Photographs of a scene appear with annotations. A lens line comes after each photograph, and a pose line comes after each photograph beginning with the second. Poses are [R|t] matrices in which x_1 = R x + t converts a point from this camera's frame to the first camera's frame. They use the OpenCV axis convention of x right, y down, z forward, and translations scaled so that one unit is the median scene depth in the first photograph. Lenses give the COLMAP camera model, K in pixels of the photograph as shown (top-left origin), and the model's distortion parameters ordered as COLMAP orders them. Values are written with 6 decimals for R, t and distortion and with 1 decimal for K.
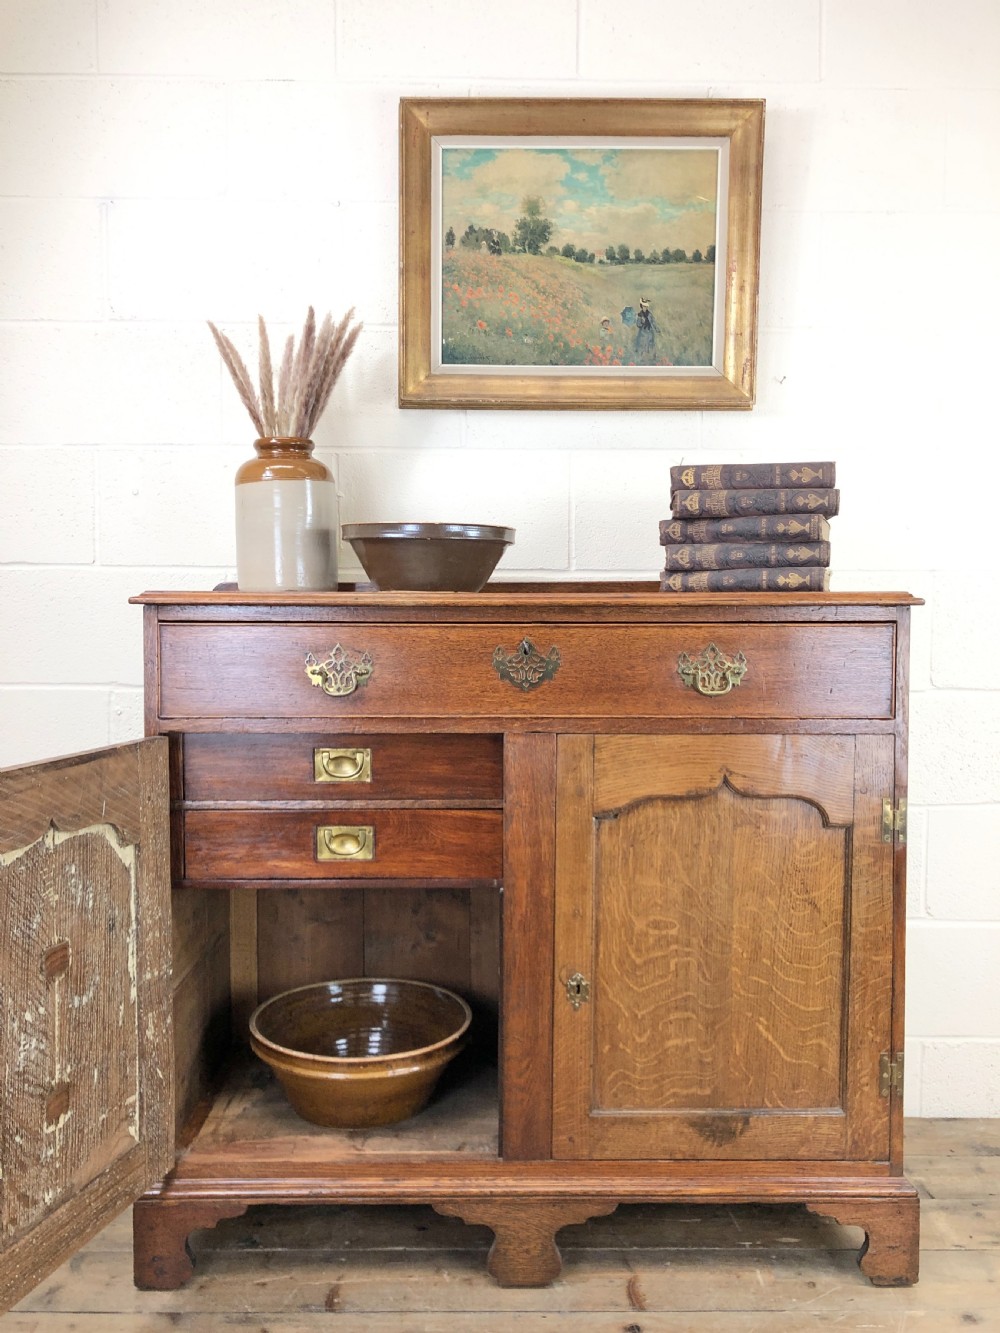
lens RADIAL K [[1097.3, 0, 492.7], [0, 1097.3, 657.9], [0, 0, 1]] dist [0.023422, -0.011677]
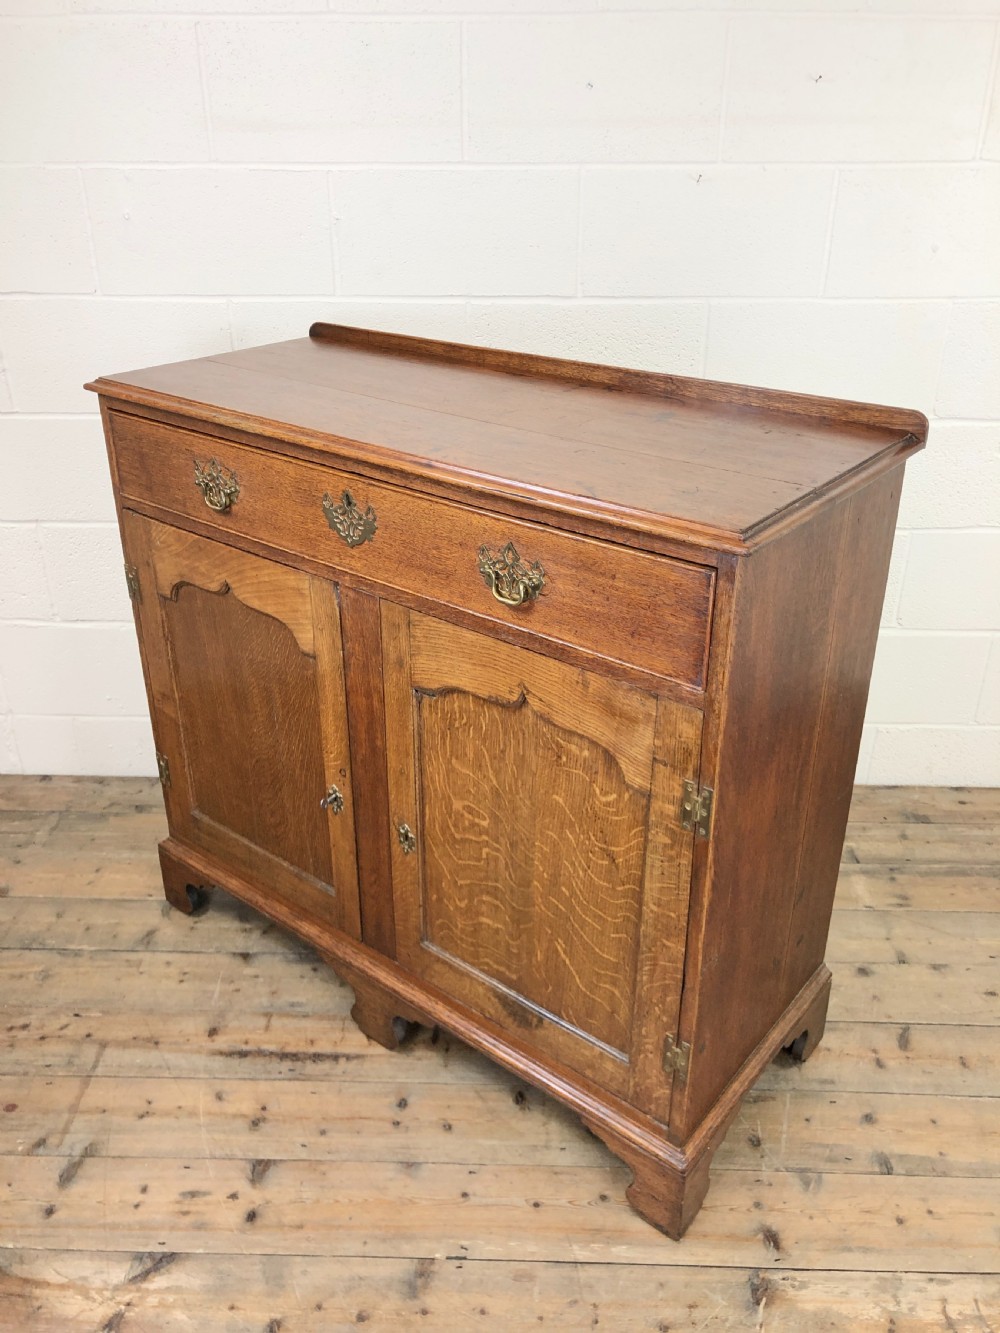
lens RADIAL K [[1097.3, 0, 501.5], [0, 1097.3, 651.1], [0, 0, 1]] dist [0.023422, -0.011677]
pose [[0.772907, 0.278641, -0.570065, 0.661843], [-0.024787, 0.910993, 0.411676, -0.264475], [0.634035, -0.304057, 0.711020, 0.398636]]
